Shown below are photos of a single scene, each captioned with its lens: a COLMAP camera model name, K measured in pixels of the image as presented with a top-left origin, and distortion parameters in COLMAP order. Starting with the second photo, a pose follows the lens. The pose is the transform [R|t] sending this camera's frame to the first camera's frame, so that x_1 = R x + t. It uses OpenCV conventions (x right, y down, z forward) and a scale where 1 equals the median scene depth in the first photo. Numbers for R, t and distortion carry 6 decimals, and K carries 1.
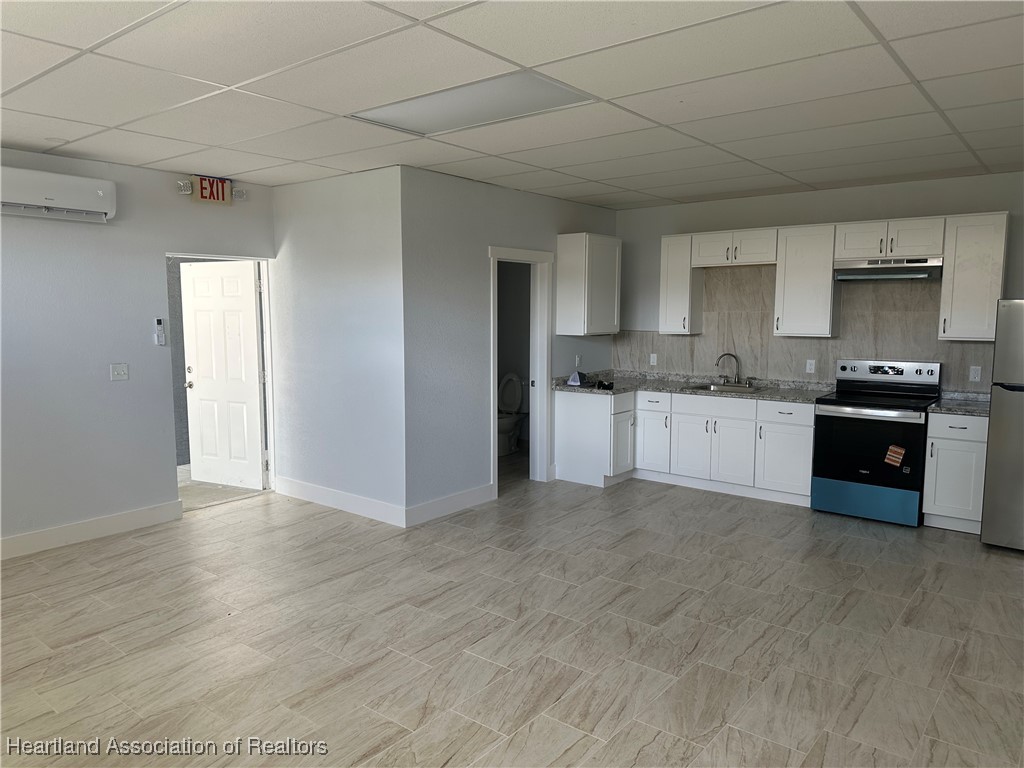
lens RADIAL K [[722.4, 0, 517.6], [0, 722.4, 383.0], [0, 0, 1]] dist [0.041408, -0.031678]
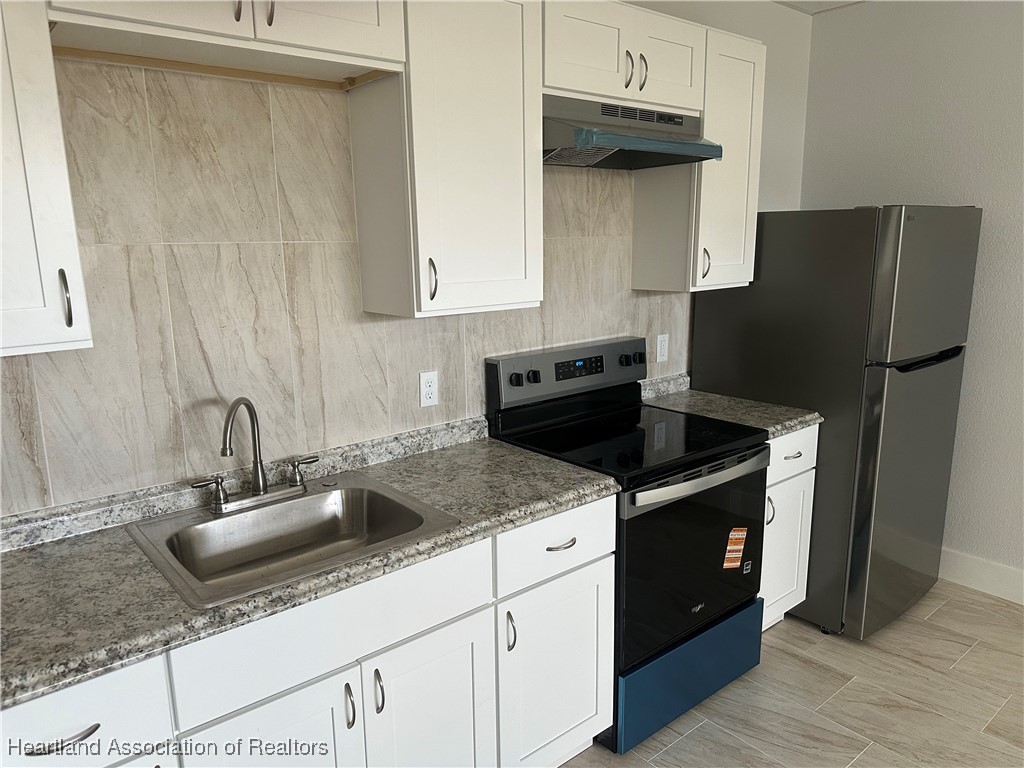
lens RADIAL K [[722.4, 0, 510.6], [0, 722.4, 386.1], [0, 0, 1]] dist [0.041408, -0.031678]
pose [[0.211972, -0.190921, 0.958445, 0.039958], [0.119393, 0.978444, 0.168499, -0.059479], [-0.969955, 0.078715, 0.230197, 0.634524]]
